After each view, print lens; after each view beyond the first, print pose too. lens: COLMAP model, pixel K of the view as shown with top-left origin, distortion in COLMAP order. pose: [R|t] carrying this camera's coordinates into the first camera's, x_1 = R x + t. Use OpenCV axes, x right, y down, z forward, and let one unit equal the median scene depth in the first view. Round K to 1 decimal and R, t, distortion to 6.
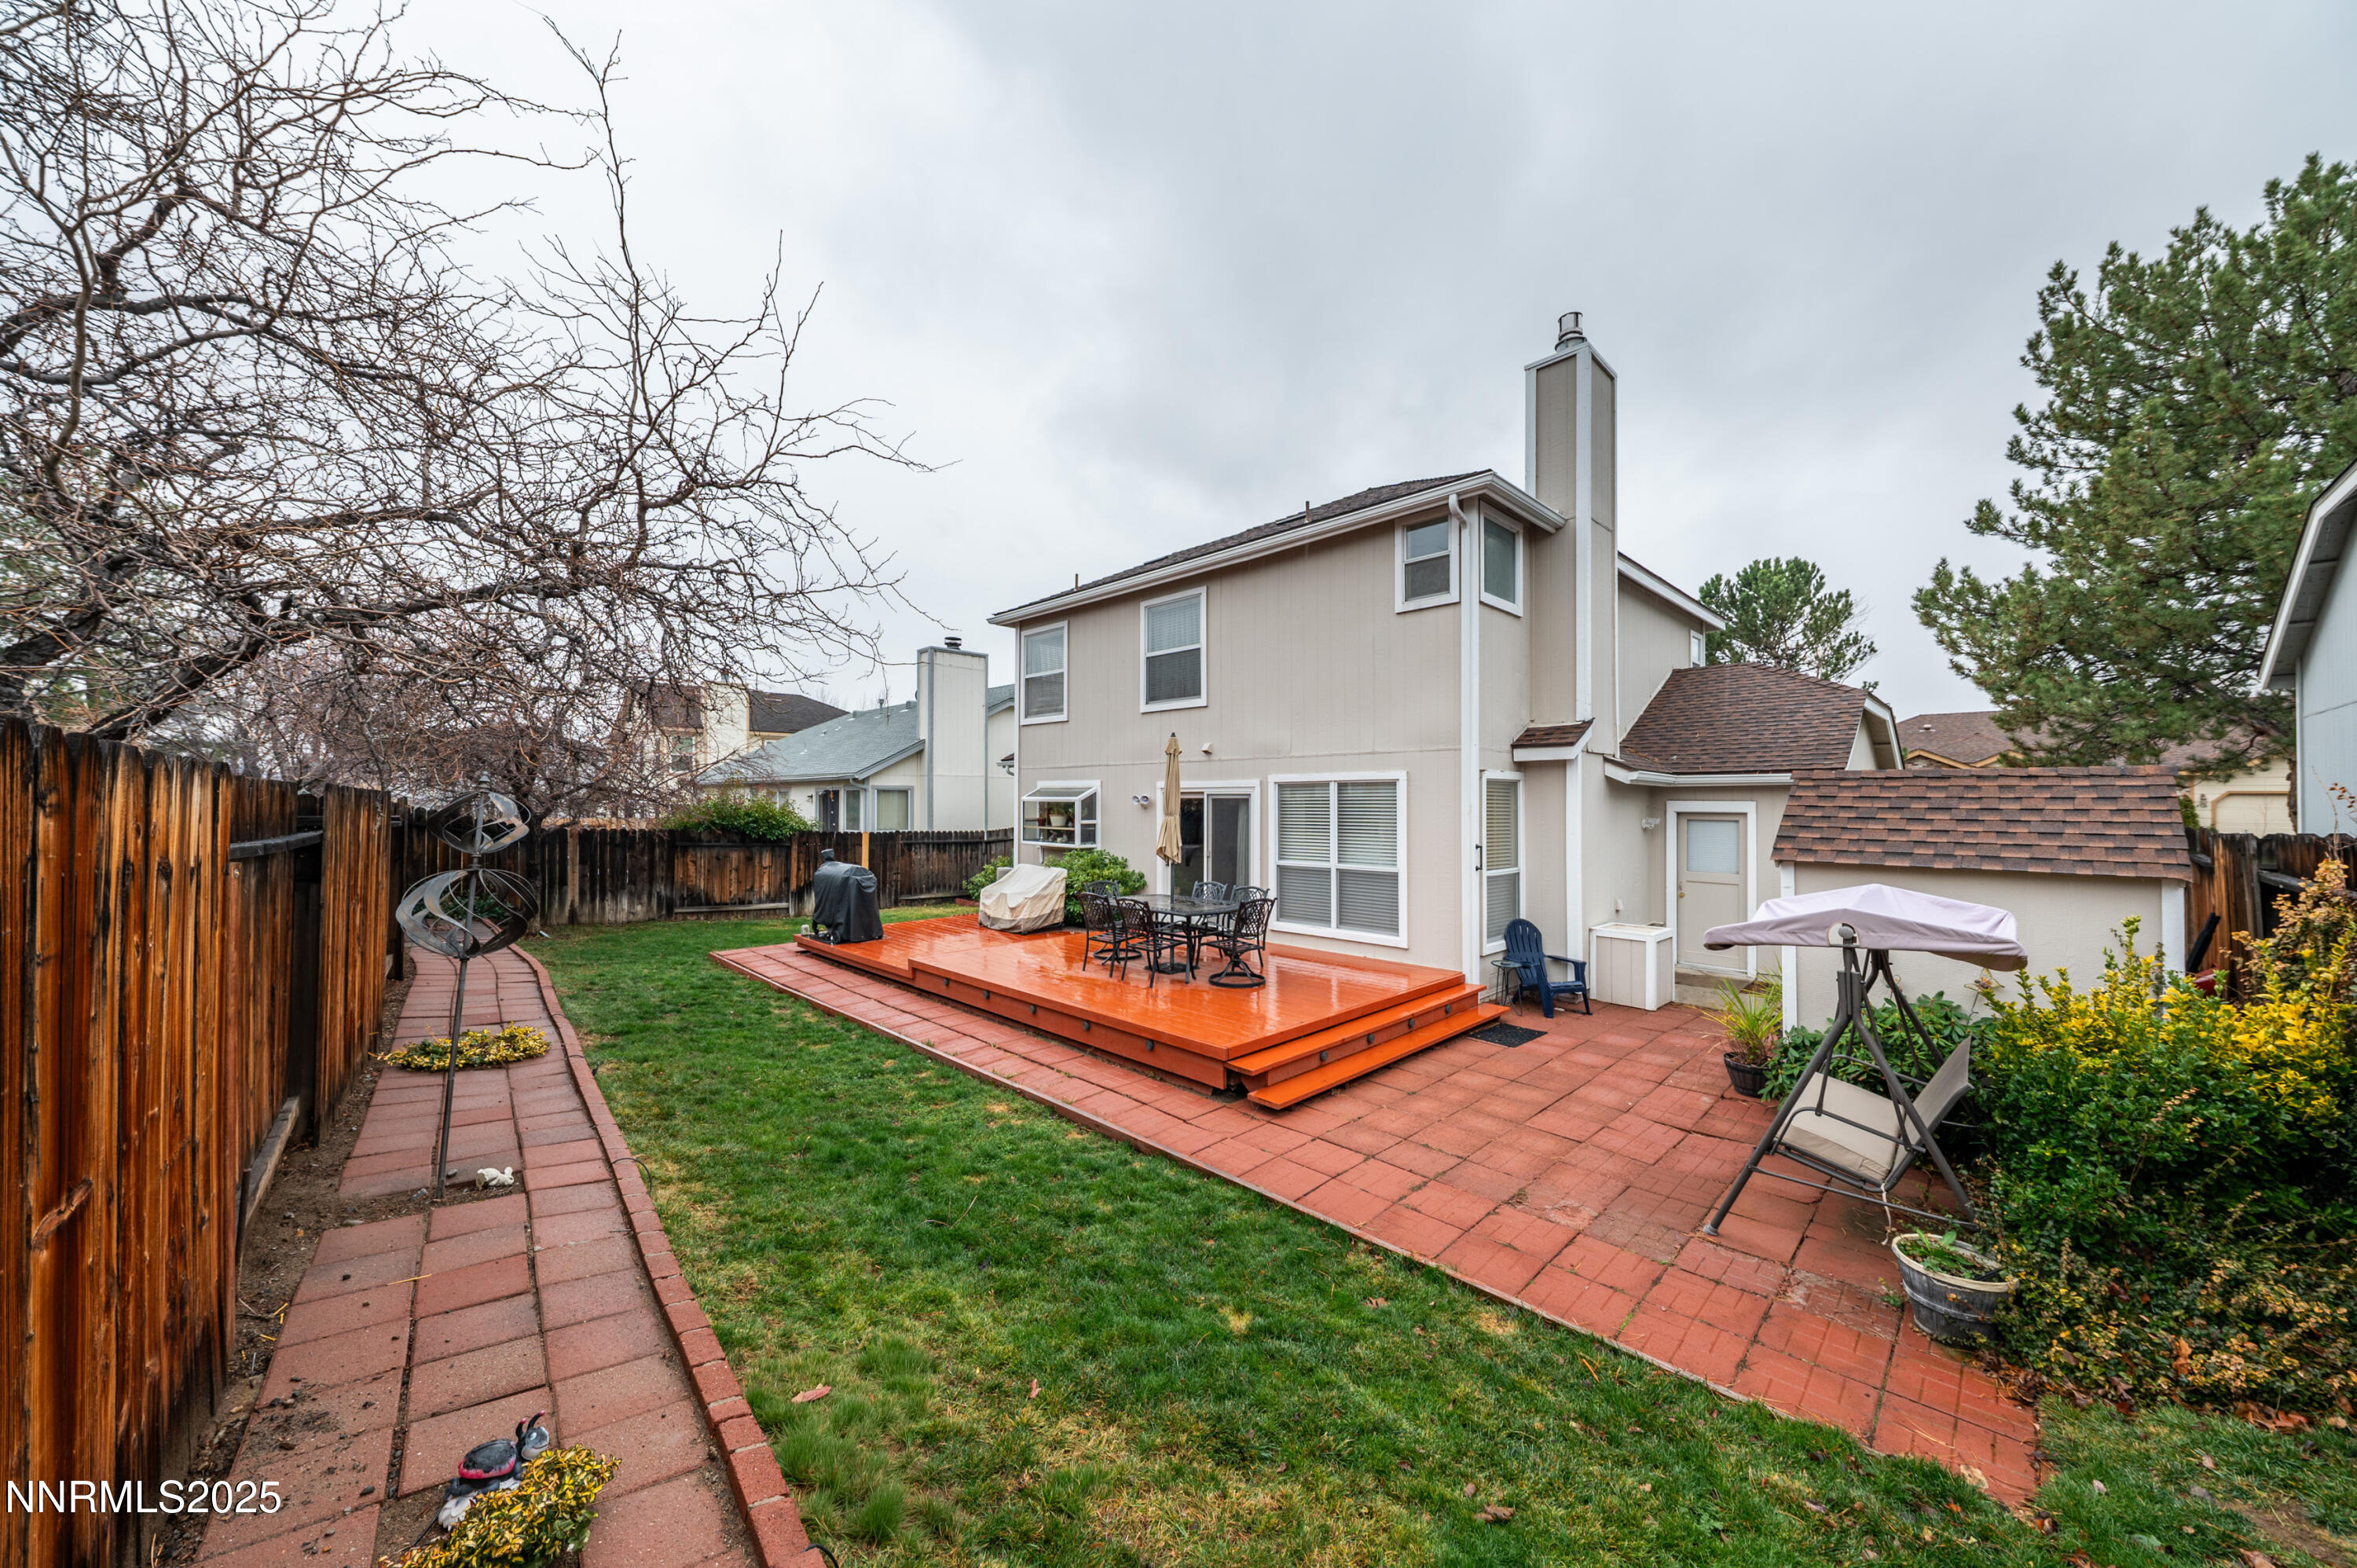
lens RADIAL K [[818.3, 0, 1175.1], [0, 818.3, 791.2], [0, 0, 1]] dist [0.000483, -0.000098]
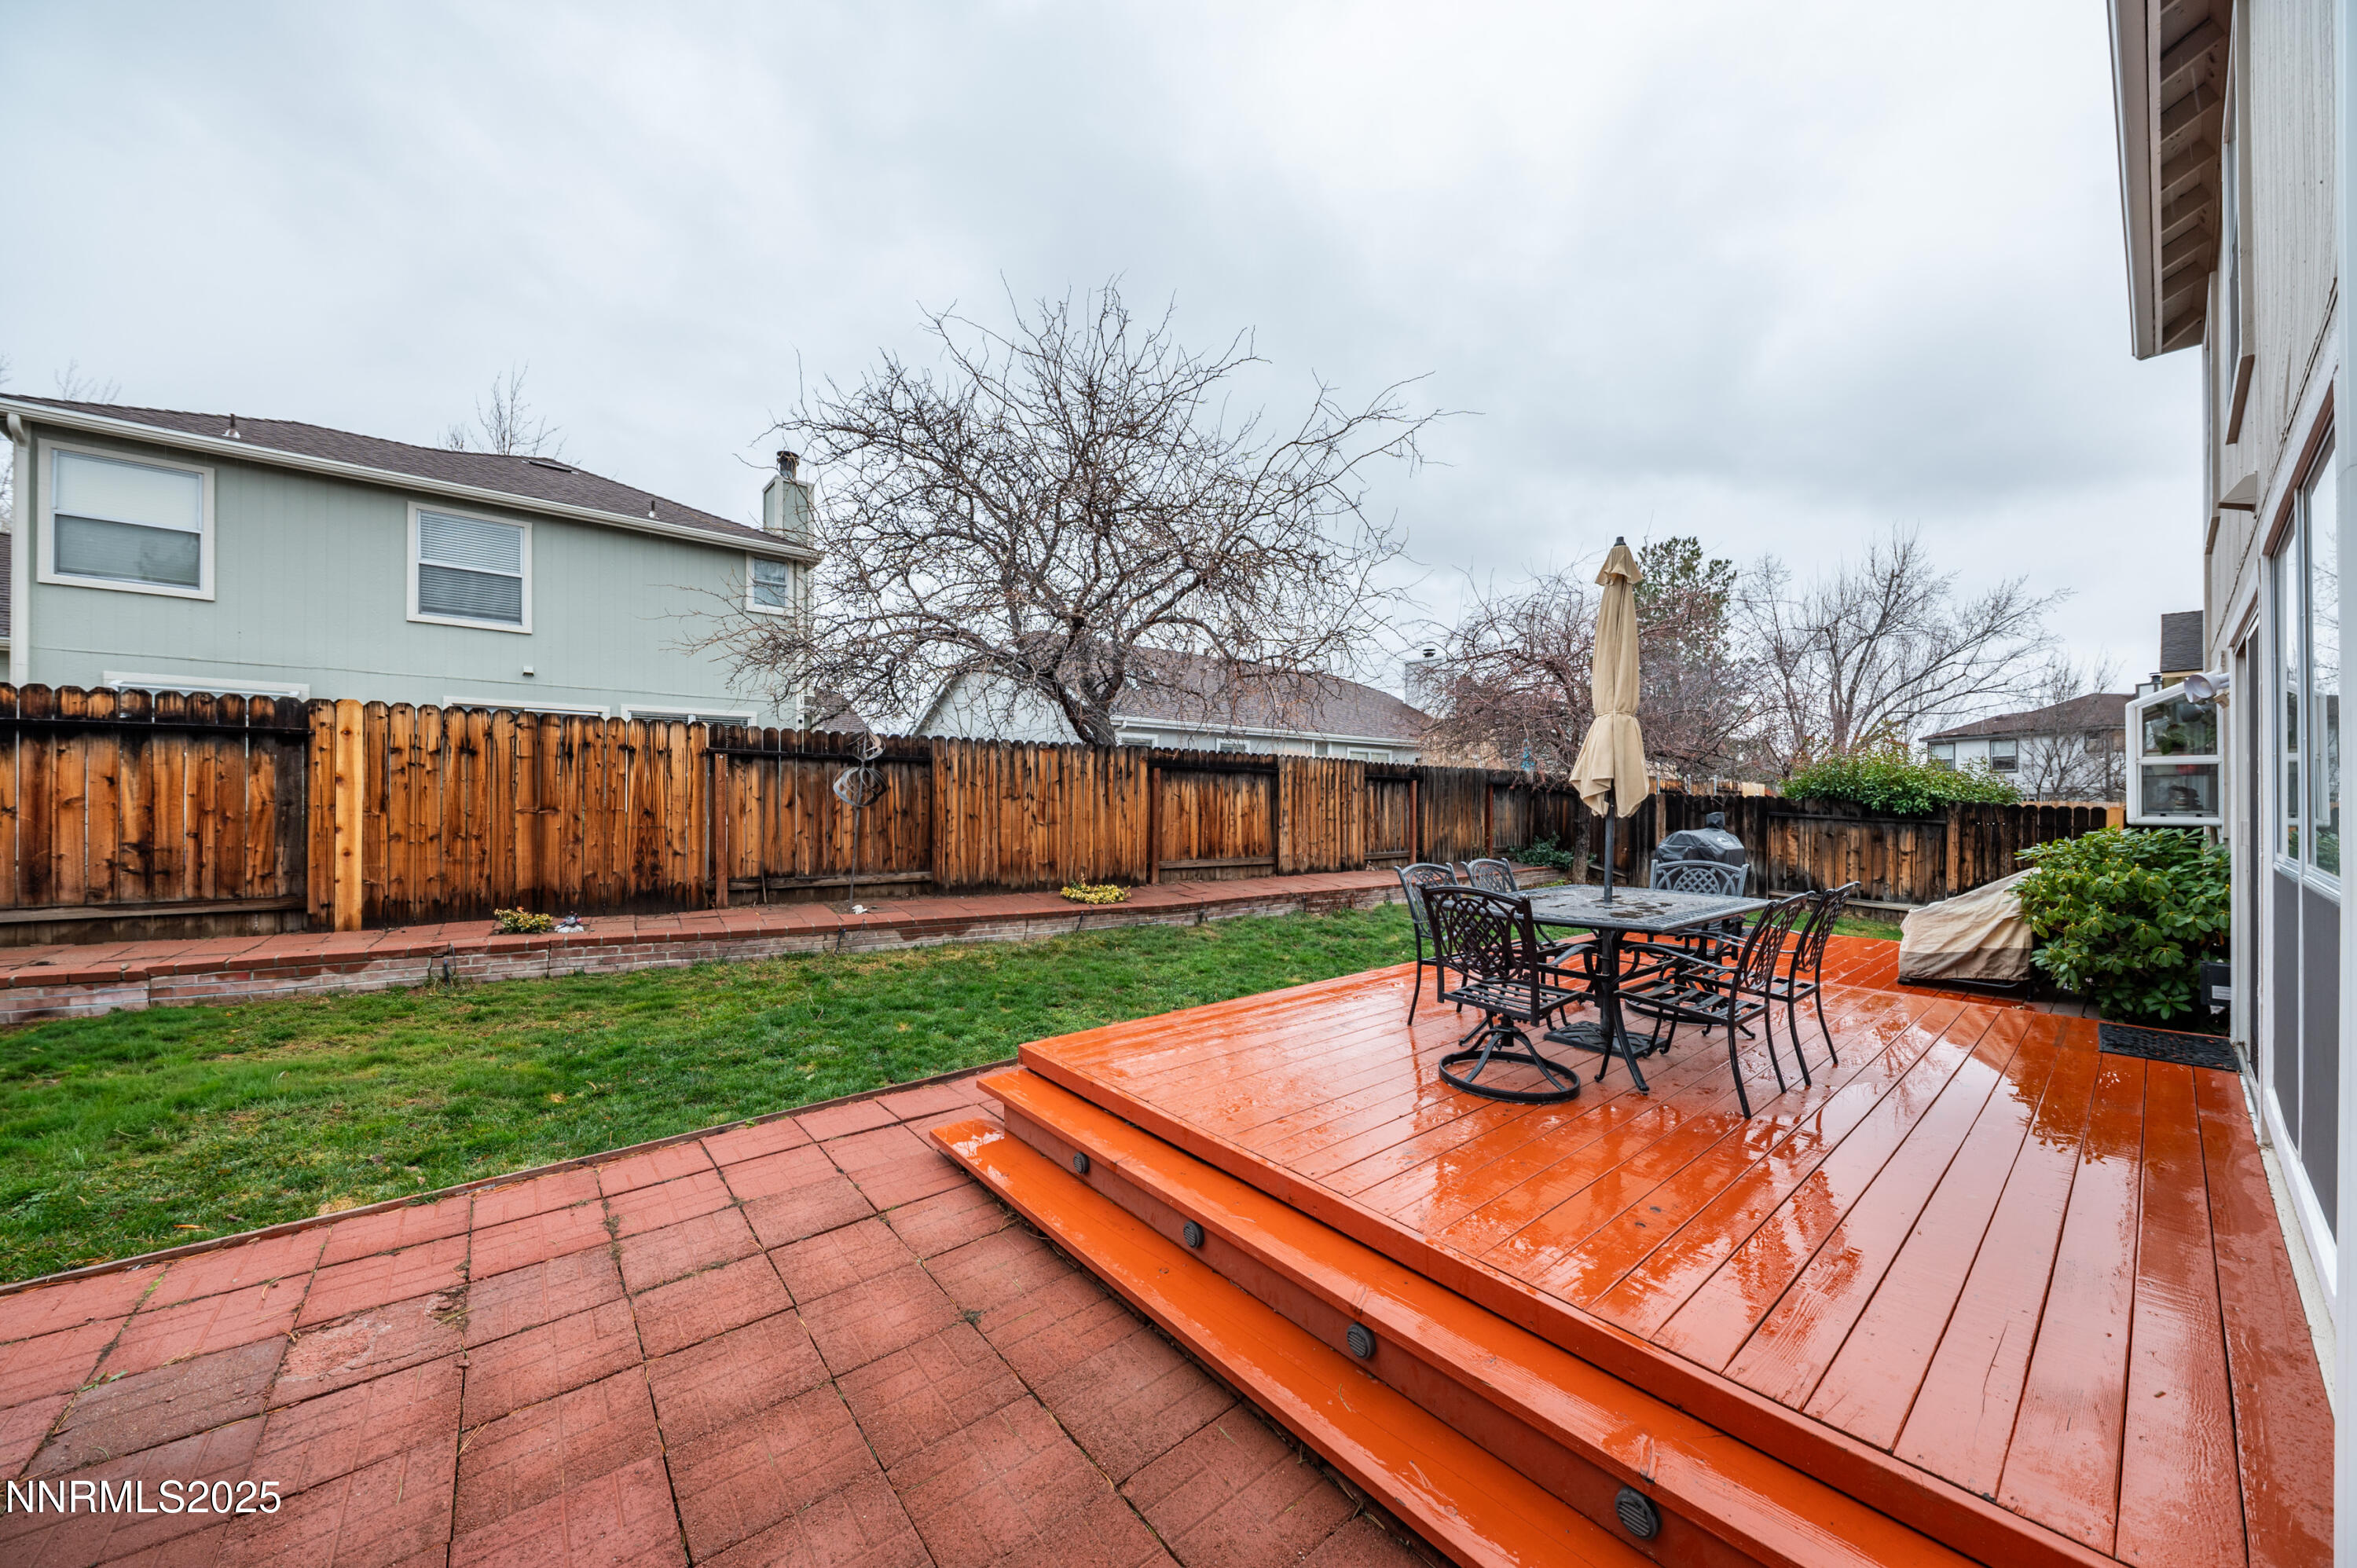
lens RADIAL K [[818.3, 0, 1175.1], [0, 818.3, 791.2], [0, 0, 1]] dist [0.000483, -0.000098]
pose [[-0.086938, -0.010272, -0.996161, 0.330603], [0.011210, 0.999873, -0.011289, 0.051382], [0.996151, -0.012148, -0.086812, 0.542492]]
